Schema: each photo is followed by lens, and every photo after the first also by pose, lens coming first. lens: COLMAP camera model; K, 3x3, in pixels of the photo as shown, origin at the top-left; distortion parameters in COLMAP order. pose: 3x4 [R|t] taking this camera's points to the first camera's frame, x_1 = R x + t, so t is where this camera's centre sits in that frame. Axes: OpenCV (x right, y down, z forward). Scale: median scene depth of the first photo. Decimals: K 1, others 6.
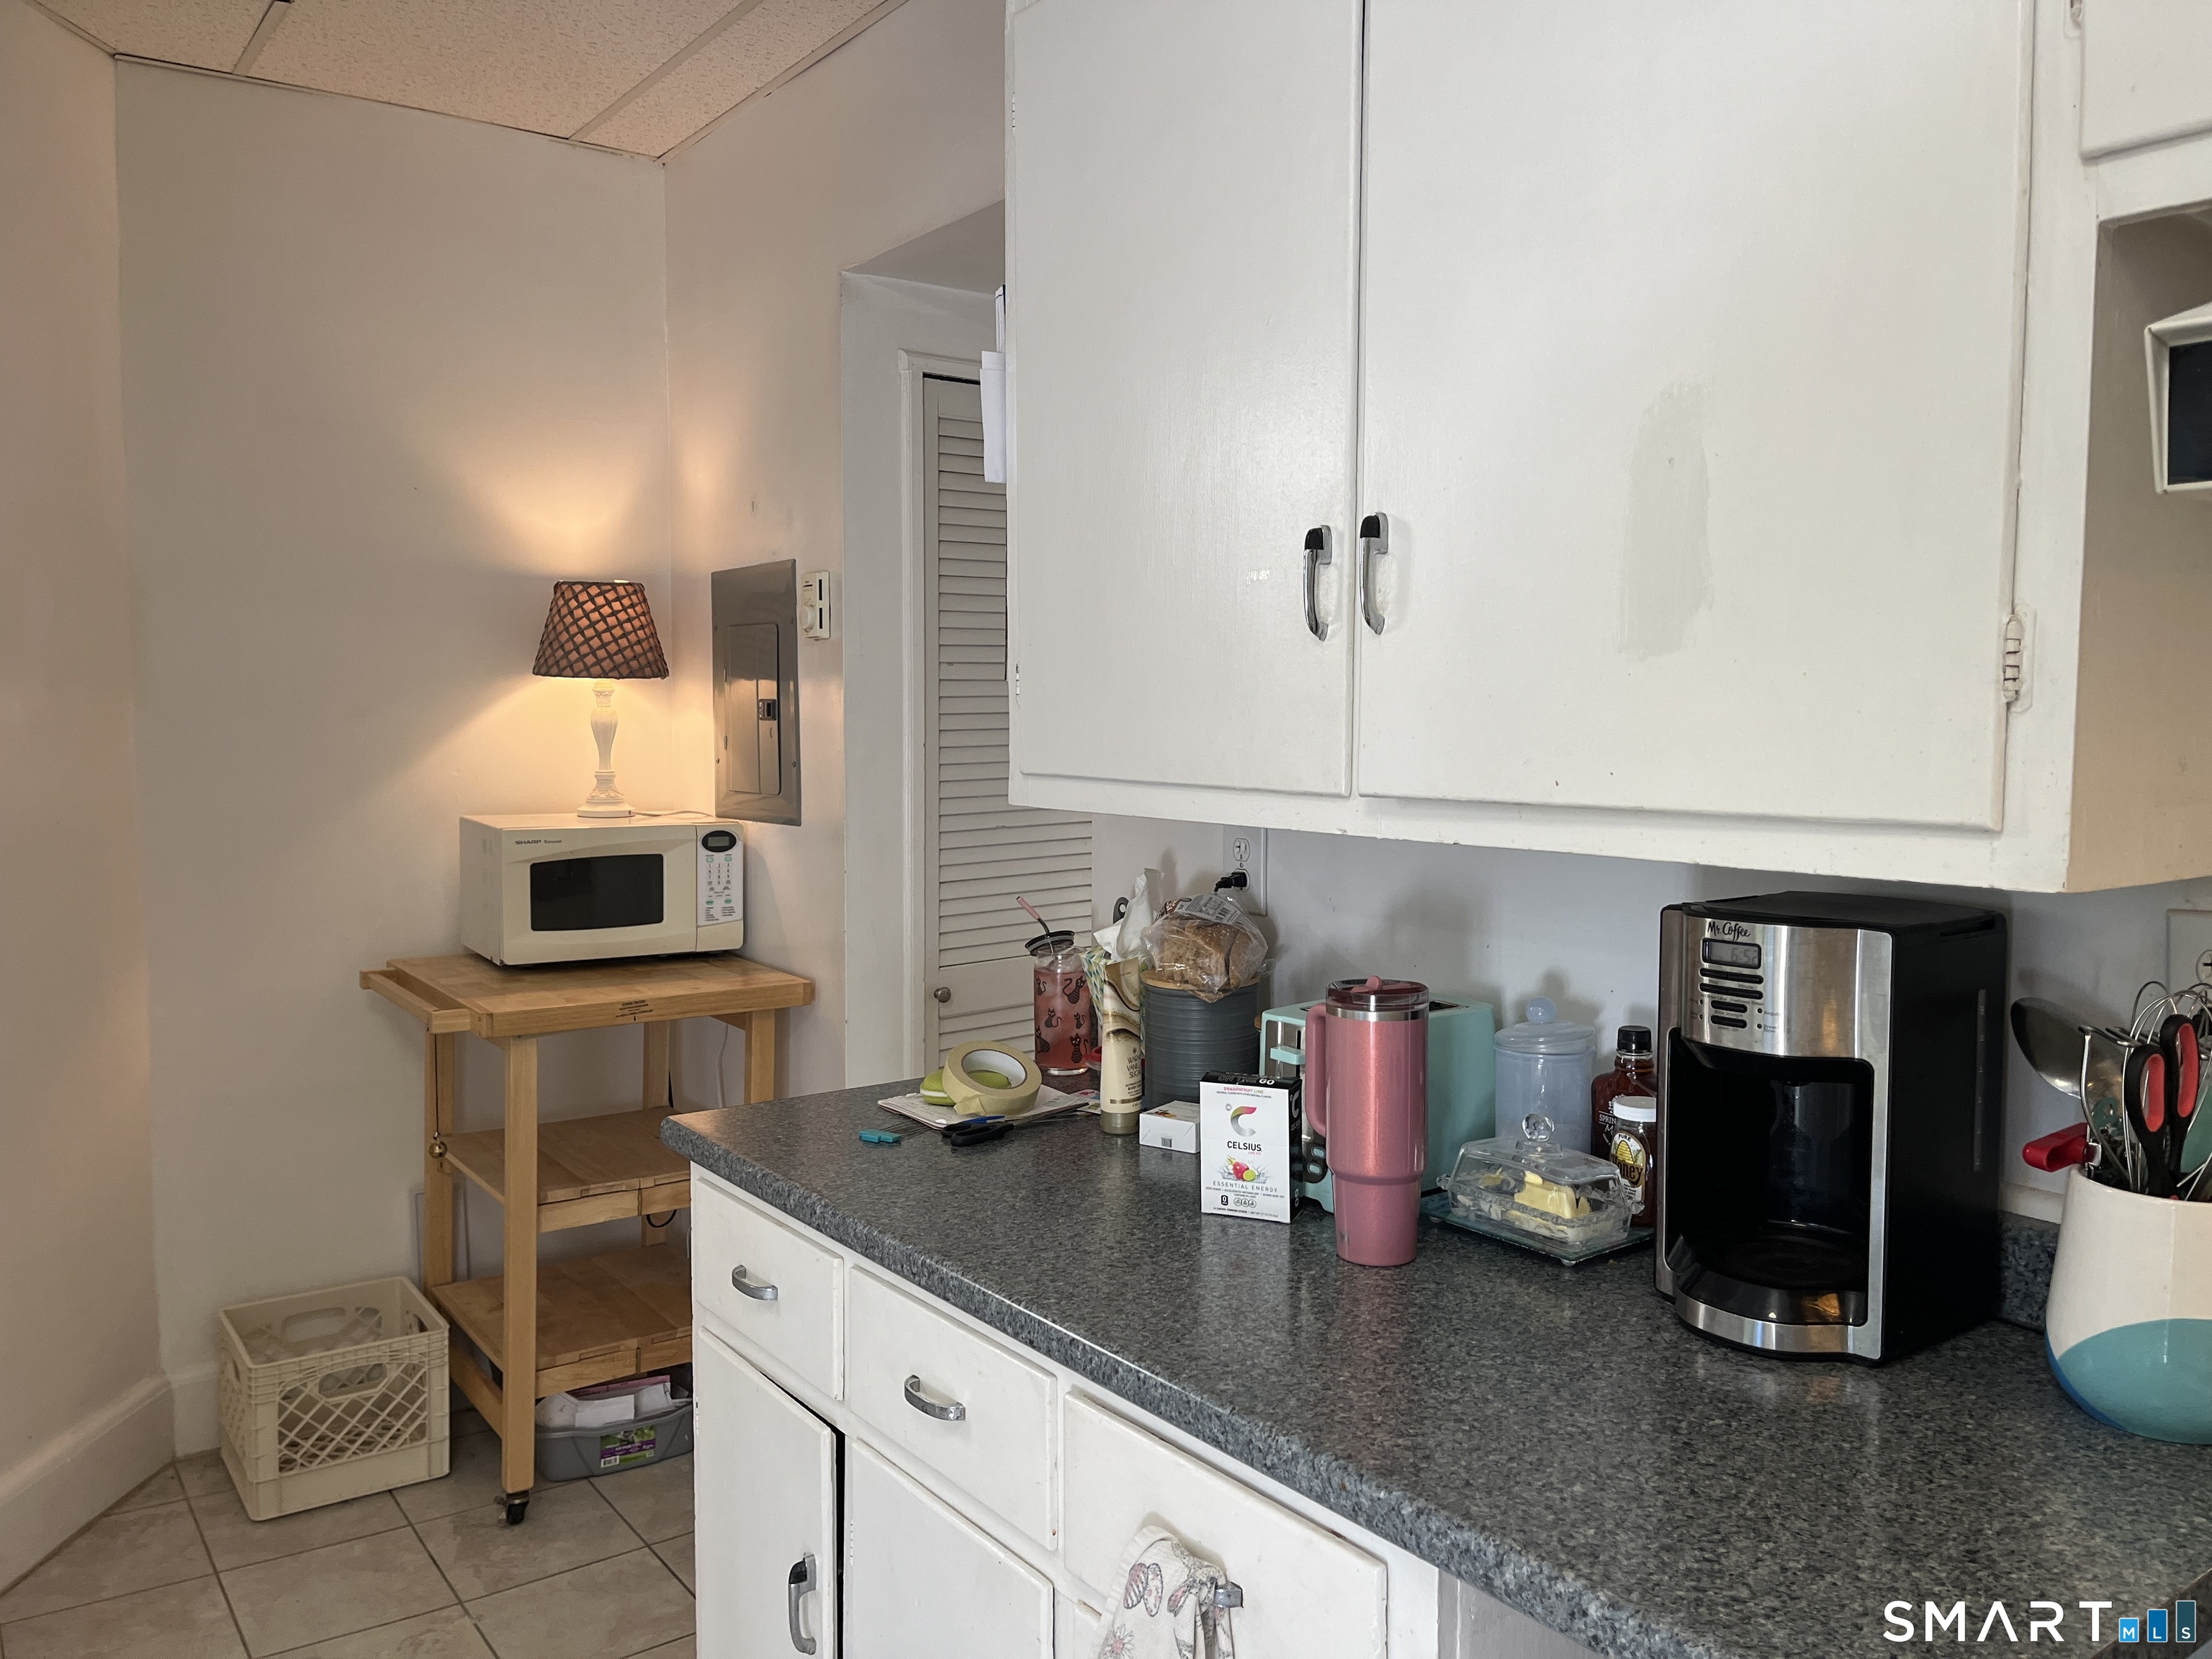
lens RADIAL K [[1681.5, 0, 1106.0], [0, 1681.5, 829.5], [0, 0, 1]] dist [0.075946, -0.114670]
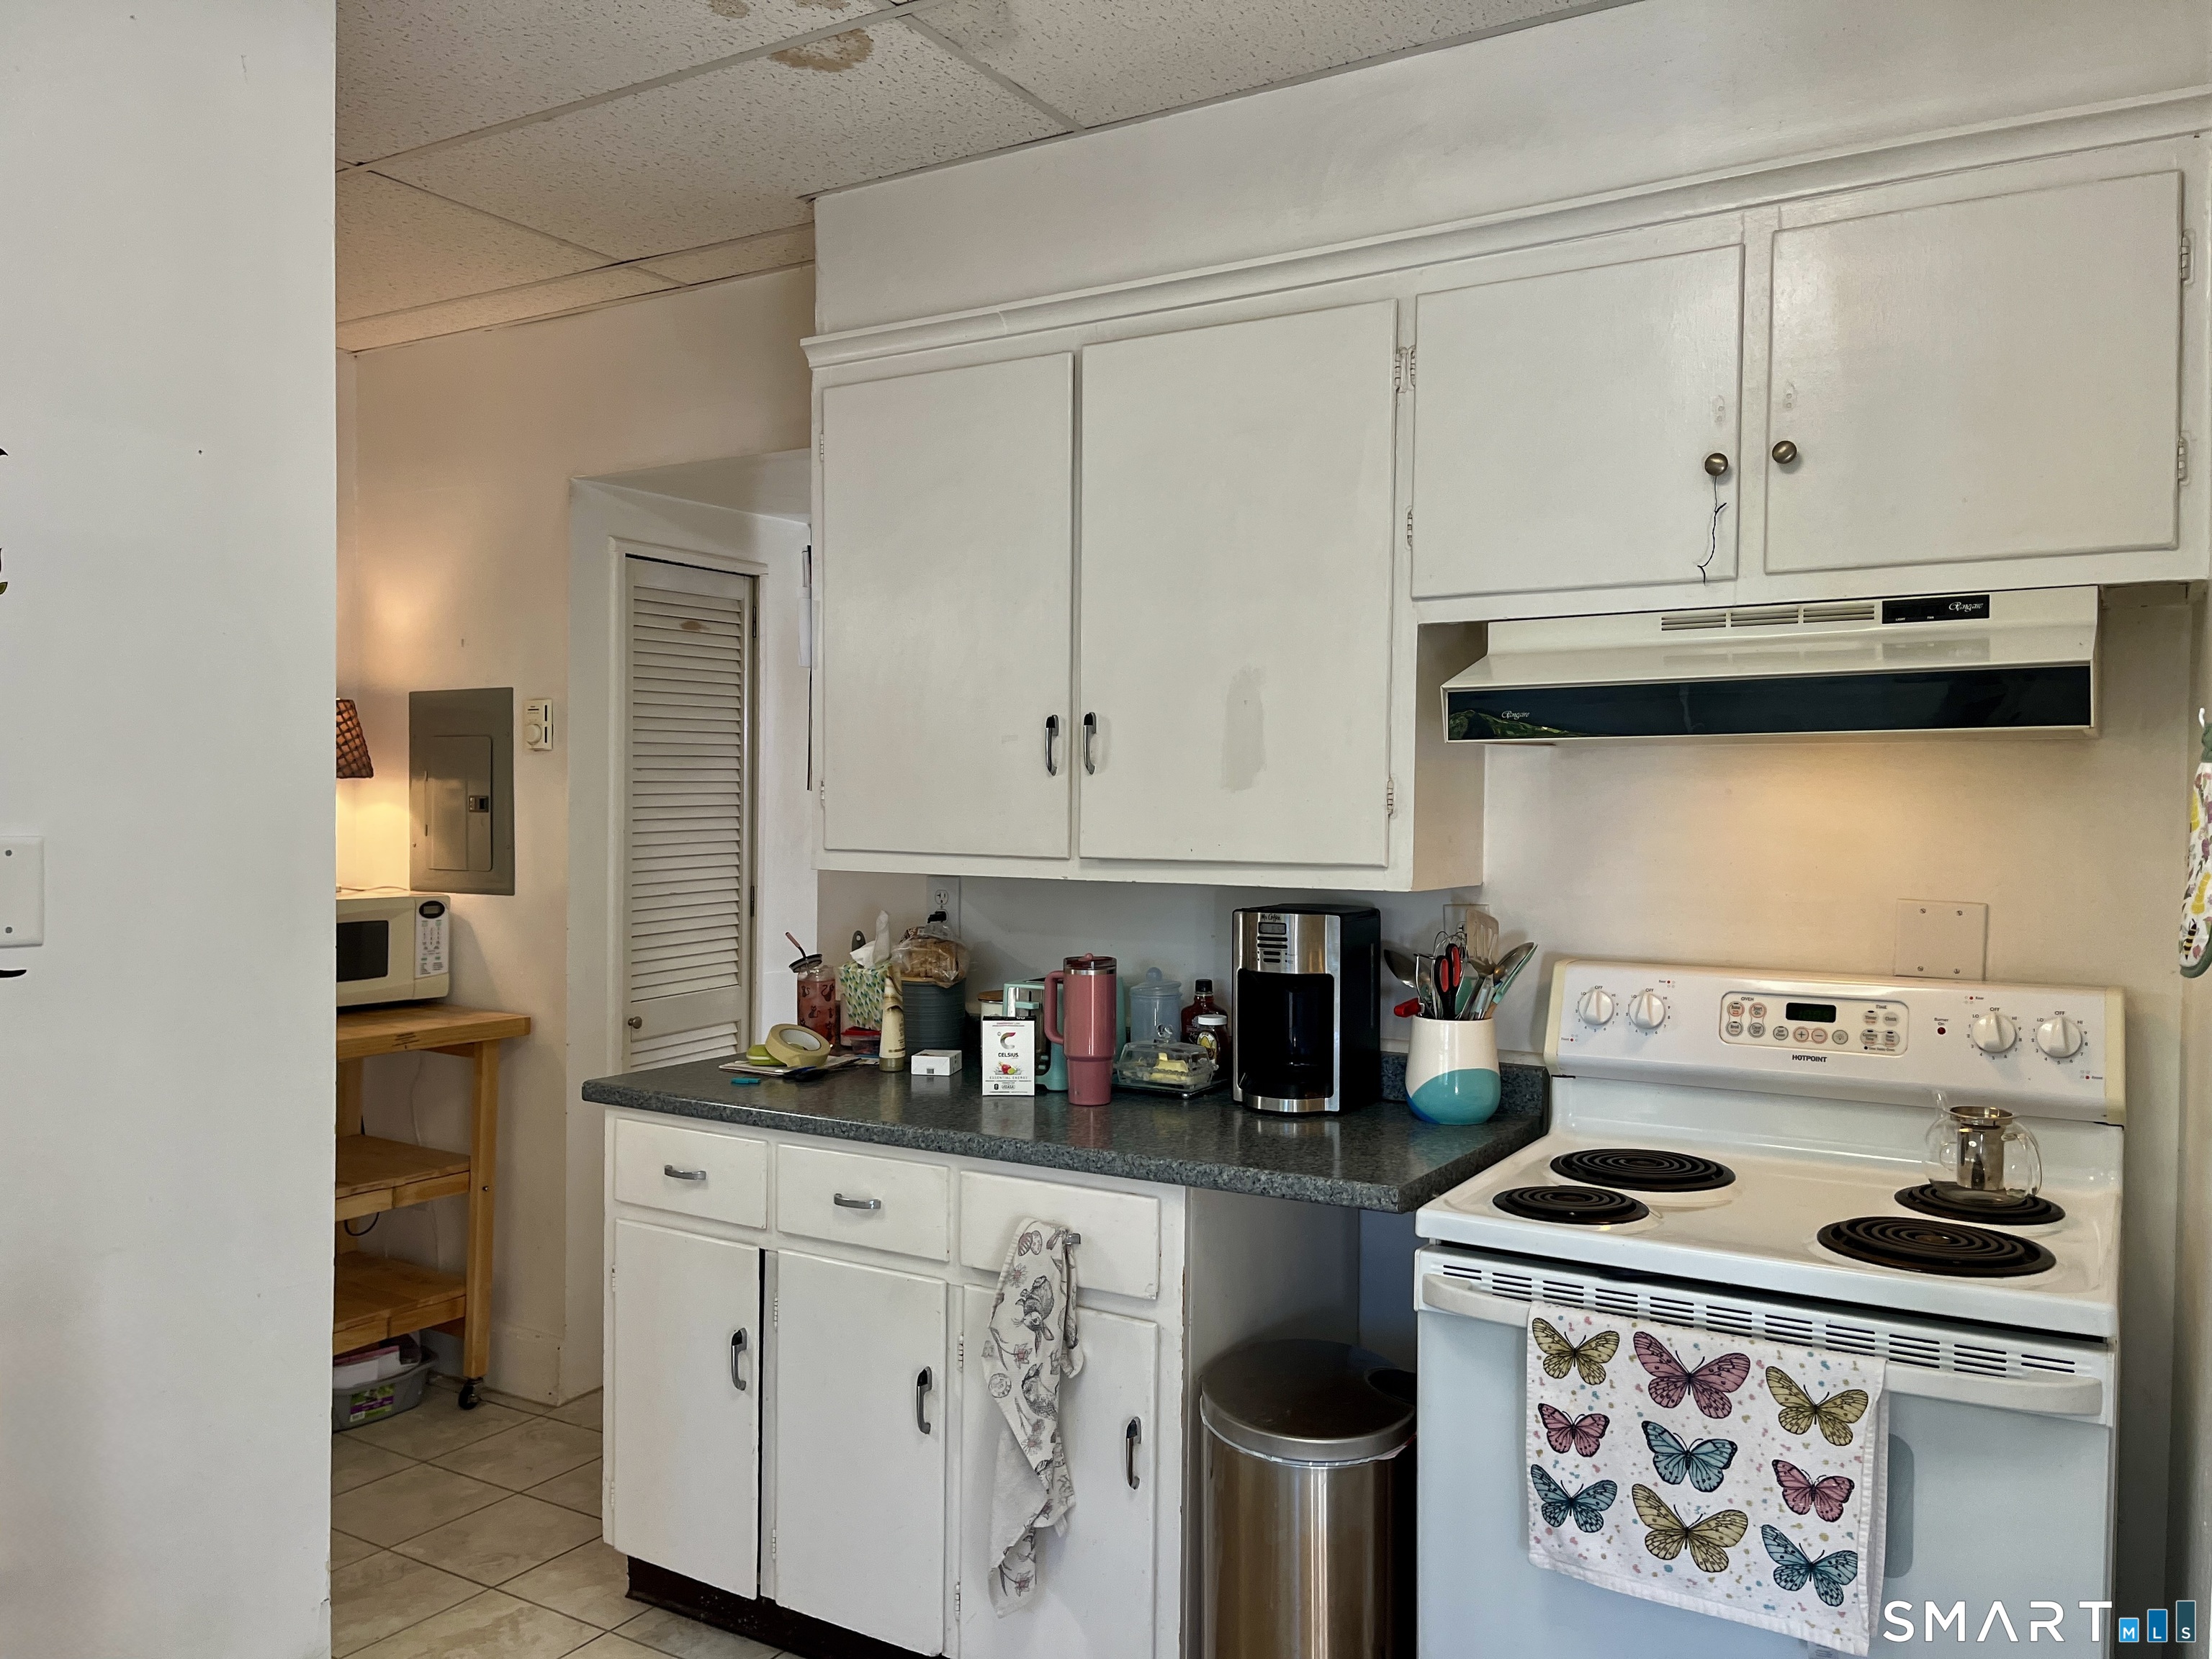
lens RADIAL K [[1683.5, 0, 1106.0], [0, 1683.5, 829.5], [0, 0, 1]] dist [0.068168, -0.062114]
pose [[0.927745, -0.002255, 0.373209, -0.490718], [0.020608, 0.998766, -0.045194, 0.031154], [-0.372646, 0.049620, 0.926646, -0.712648]]
